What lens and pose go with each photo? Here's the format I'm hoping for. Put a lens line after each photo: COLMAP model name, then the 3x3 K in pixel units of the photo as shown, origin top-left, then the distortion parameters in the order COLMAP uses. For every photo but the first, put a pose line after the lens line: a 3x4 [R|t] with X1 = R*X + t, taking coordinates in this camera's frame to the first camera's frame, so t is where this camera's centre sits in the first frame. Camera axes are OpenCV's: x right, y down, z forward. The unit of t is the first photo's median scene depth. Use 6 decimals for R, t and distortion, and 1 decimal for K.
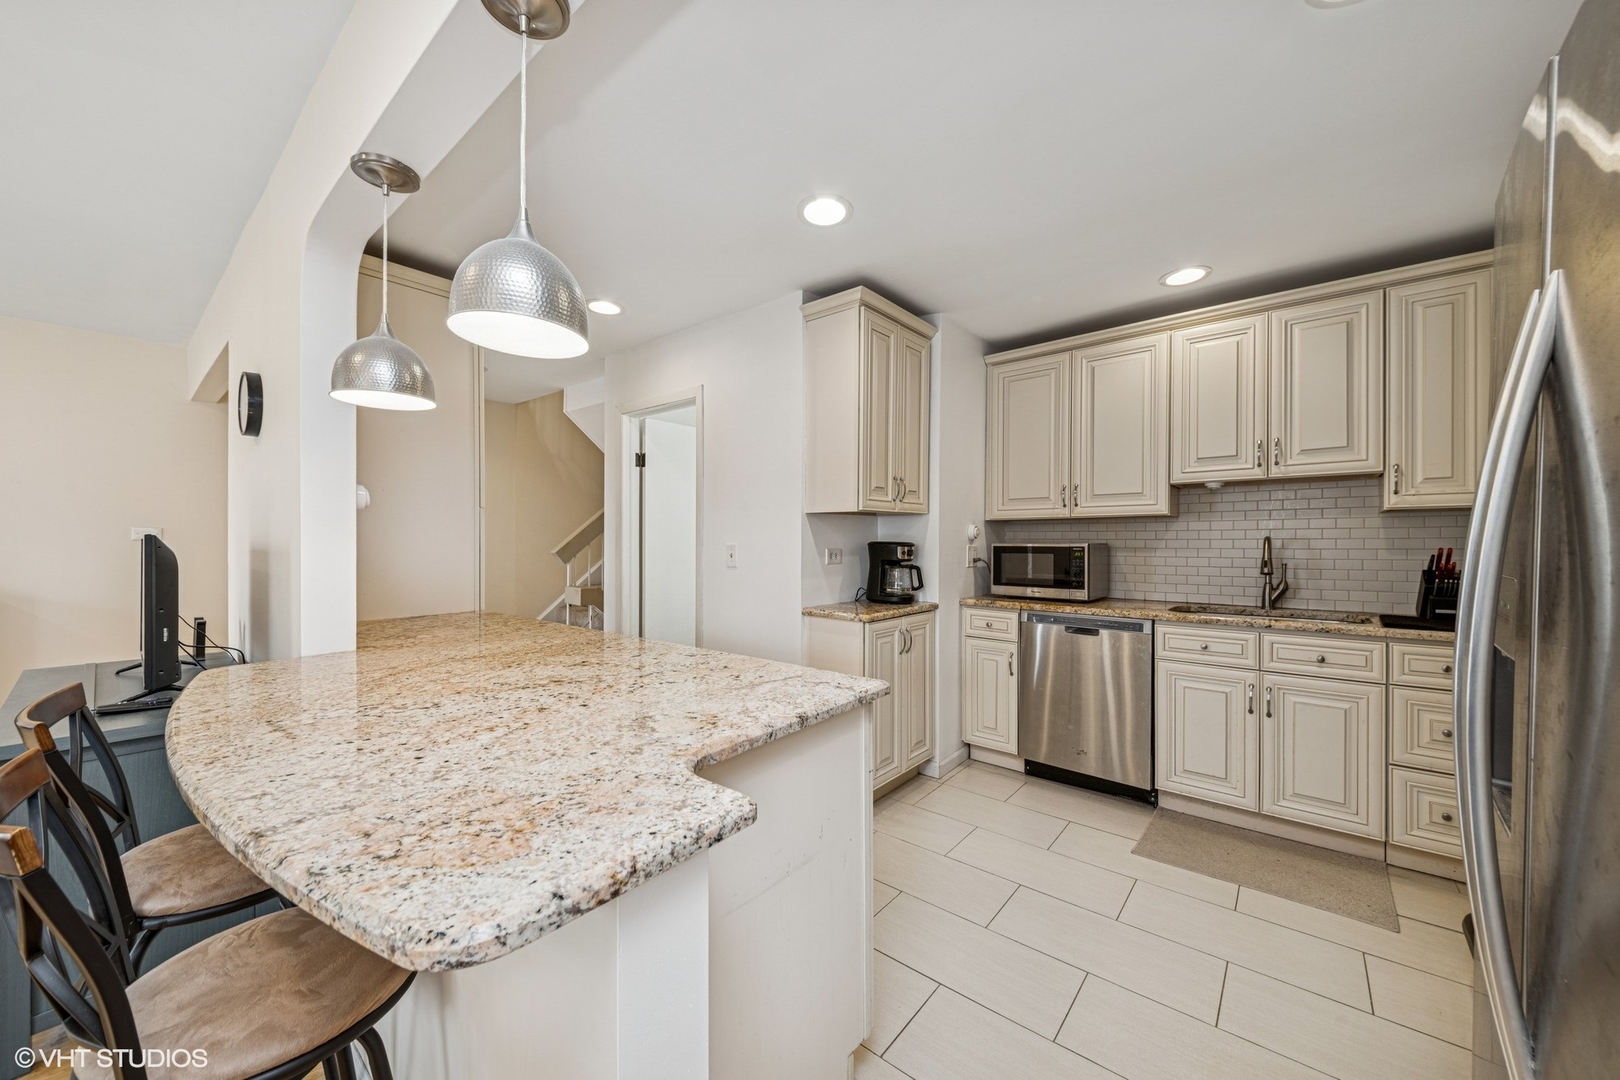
lens RADIAL K [[586.2, 0, 836.3], [0, 586.2, 542.0], [0, 0, 1]] dist [-0.004776, -0.000435]
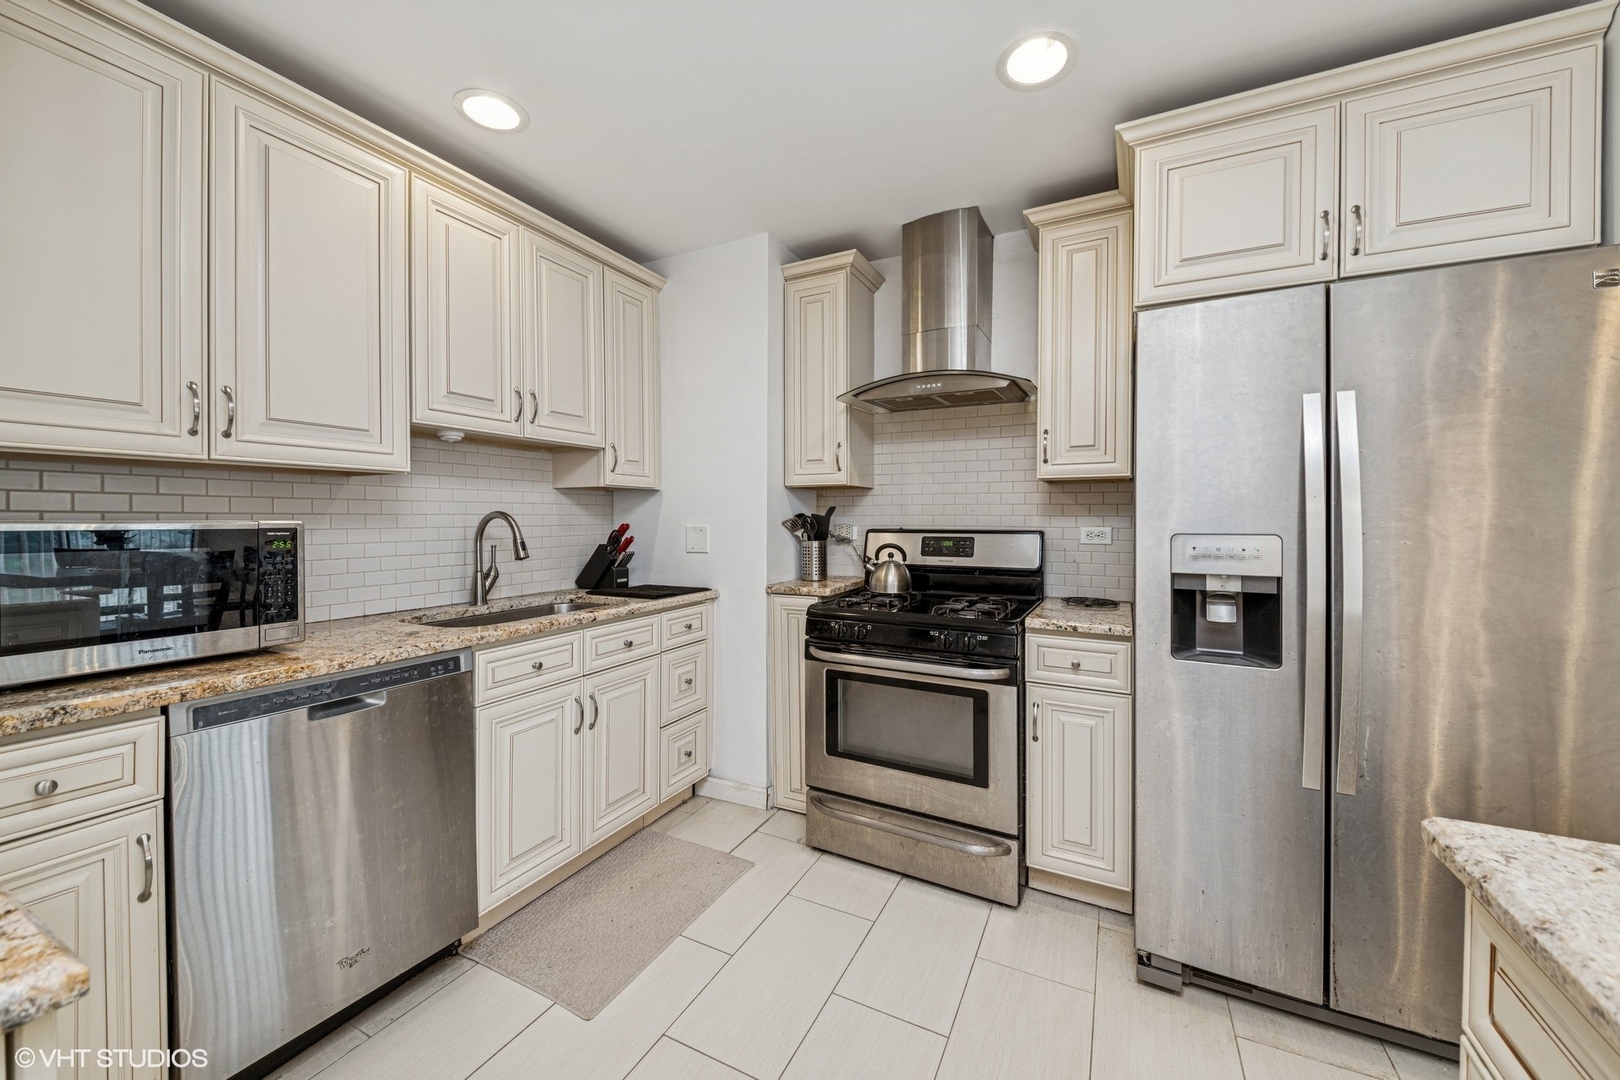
lens RADIAL K [[604.1, 0, 808.9], [0, 604.1, 530.7], [0, 0, 1]] dist [-0.008291, -0.000641]
pose [[-0.196767, -0.019805, 0.980250, -0.125731], [0.000138, 0.999795, 0.020227, 0.000573], [-0.980450, 0.004116, -0.196724, 0.692460]]
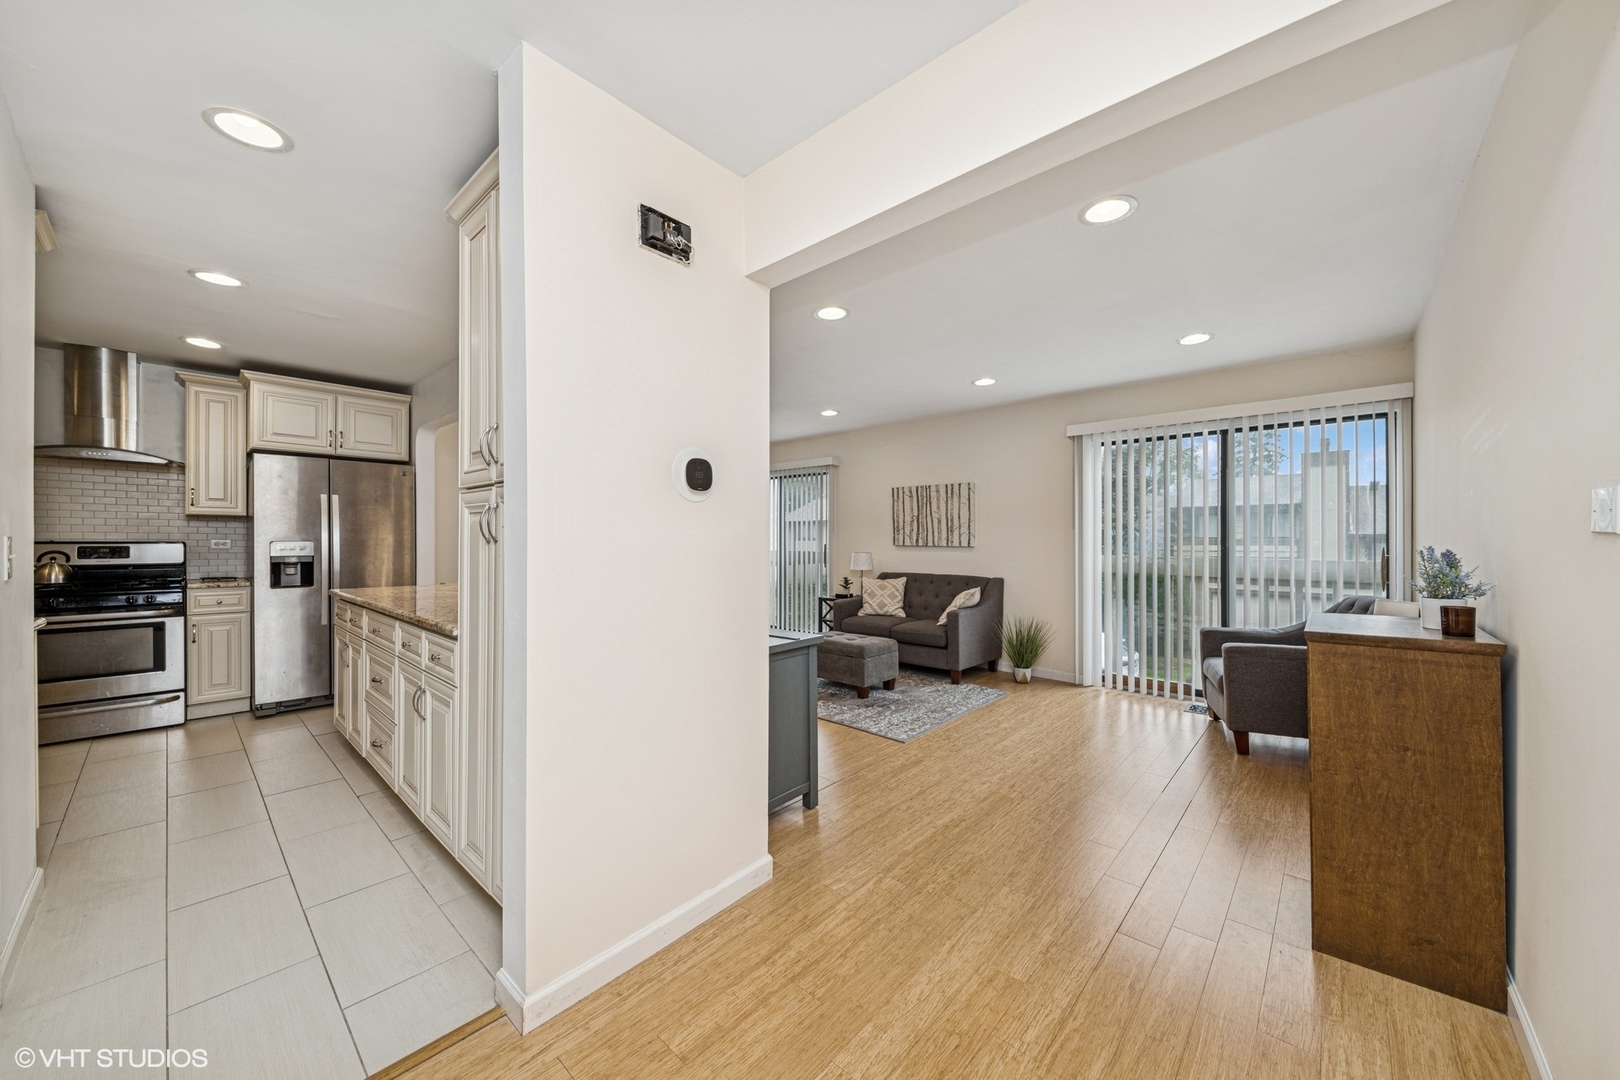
lens RADIAL K [[586.2, 0, 809.9], [0, 586.2, 537.3], [0, 0, 1]] dist [-0.004776, -0.000435]
pose [[-0.997235, -0.003808, 0.074209, -1.000091], [-0.004012, 0.999989, -0.002599, 0.004196], [-0.074198, -0.002890, -0.997239, 1.514787]]
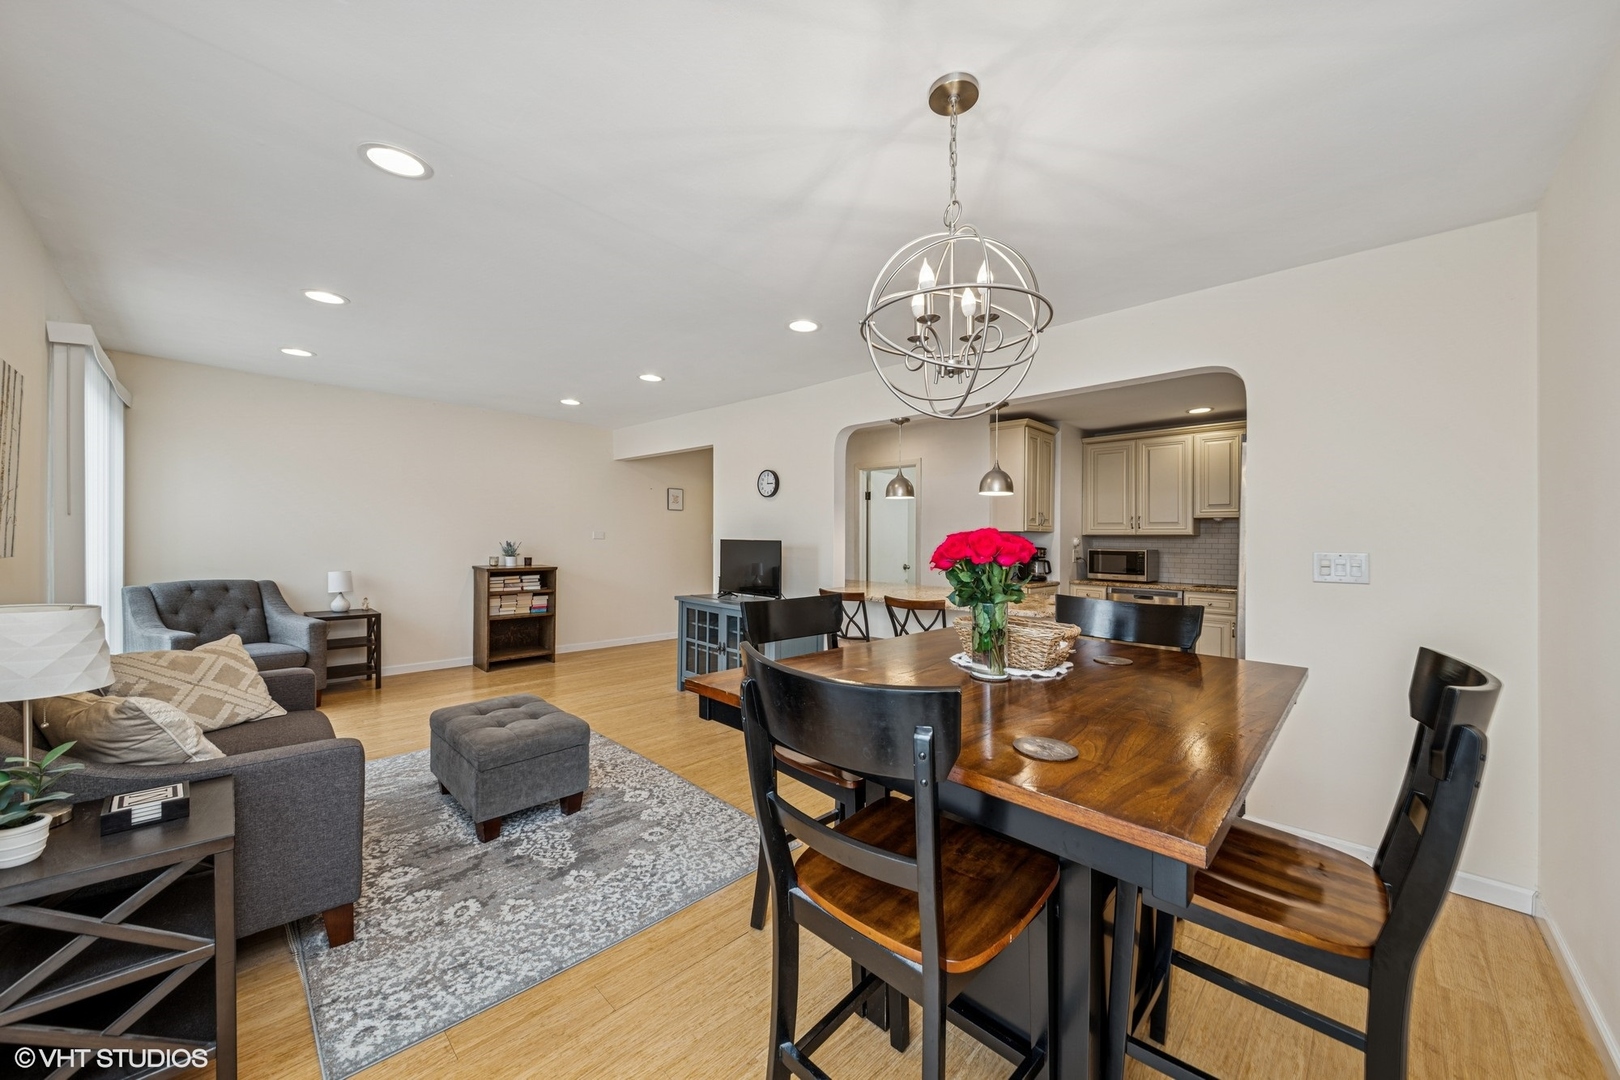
lens RADIAL K [[586.2, 0, 817.2], [0, 586.2, 525.6], [0, 0, 1]] dist [-0.004776, -0.000435]
pose [[0.995411, 0.010420, -0.095118, -0.409899], [-0.013022, 0.999557, -0.026774, -0.010191], [0.094797, 0.027889, 0.995106, -0.893623]]
